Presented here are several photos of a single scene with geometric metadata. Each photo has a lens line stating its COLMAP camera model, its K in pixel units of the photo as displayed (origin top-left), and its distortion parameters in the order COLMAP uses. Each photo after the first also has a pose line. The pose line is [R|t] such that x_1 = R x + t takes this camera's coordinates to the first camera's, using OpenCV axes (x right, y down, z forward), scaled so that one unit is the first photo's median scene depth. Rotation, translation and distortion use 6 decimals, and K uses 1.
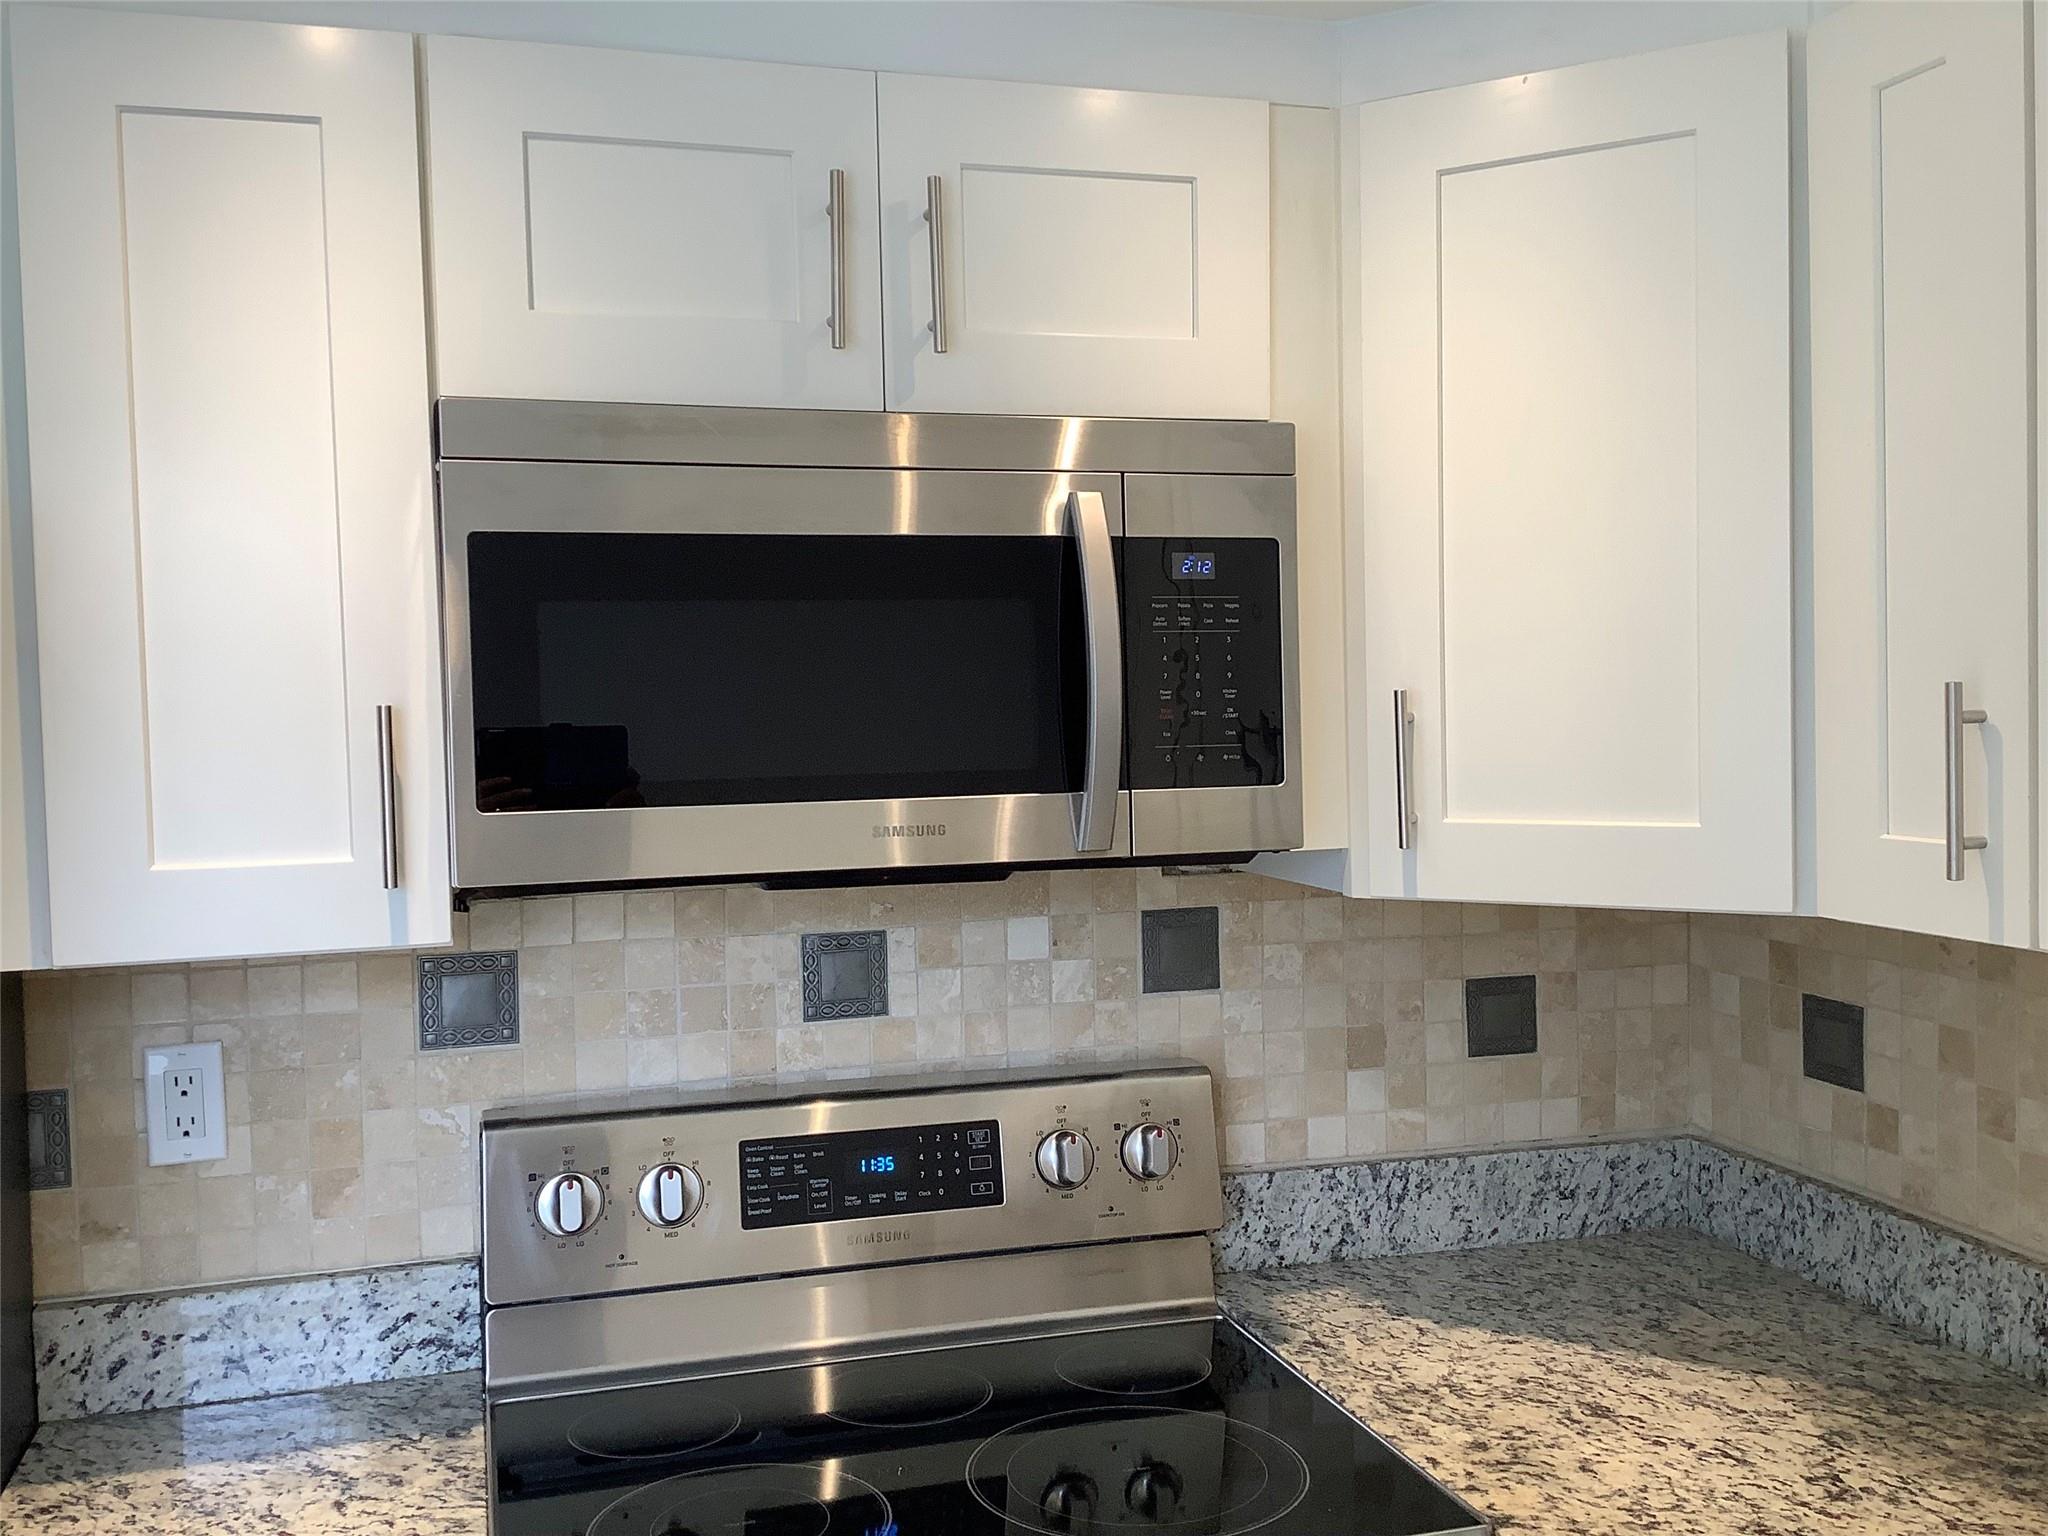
lens RADIAL K [[1829.4, 0, 1027.1], [0, 1829.4, 770.0], [0, 0, 1]] dist [0.128706, -0.222374]
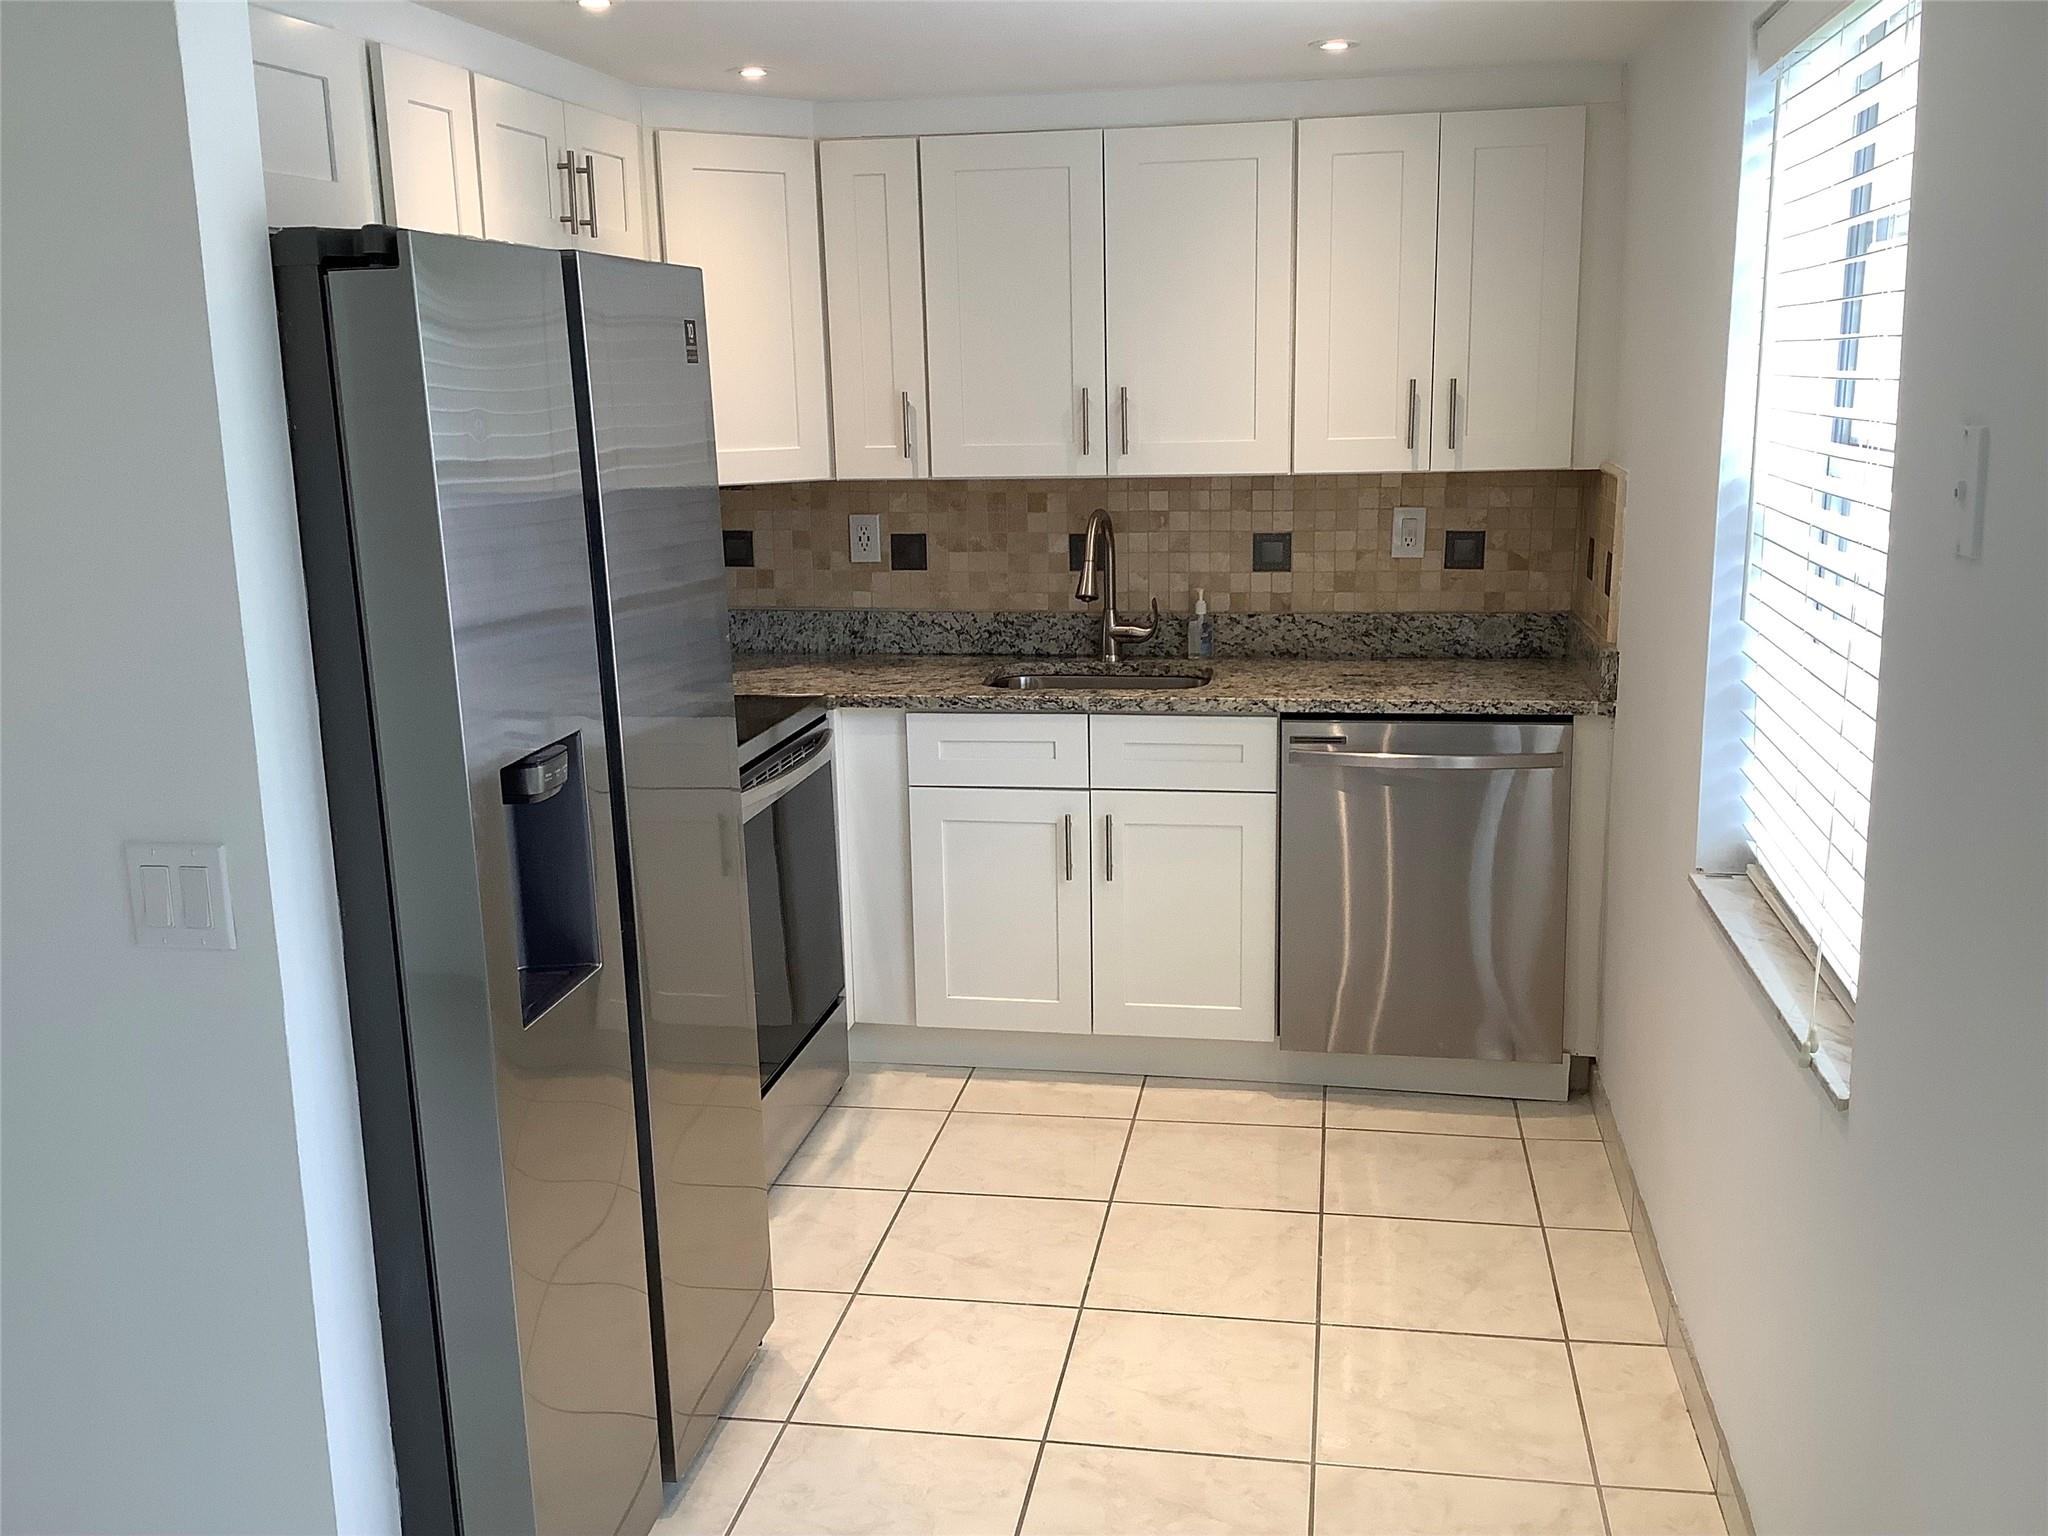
lens RADIAL K [[1865.1, 0, 1017.6], [0, 1865.1, 766.6], [0, 0, 1]] dist [-0.008676, 0.872751]
pose [[0.442001, -0.179992, 0.878771, -1.610976], [0.047801, 0.982996, 0.177297, 0.015557], [-0.895740, -0.036360, 0.443089, -0.398545]]
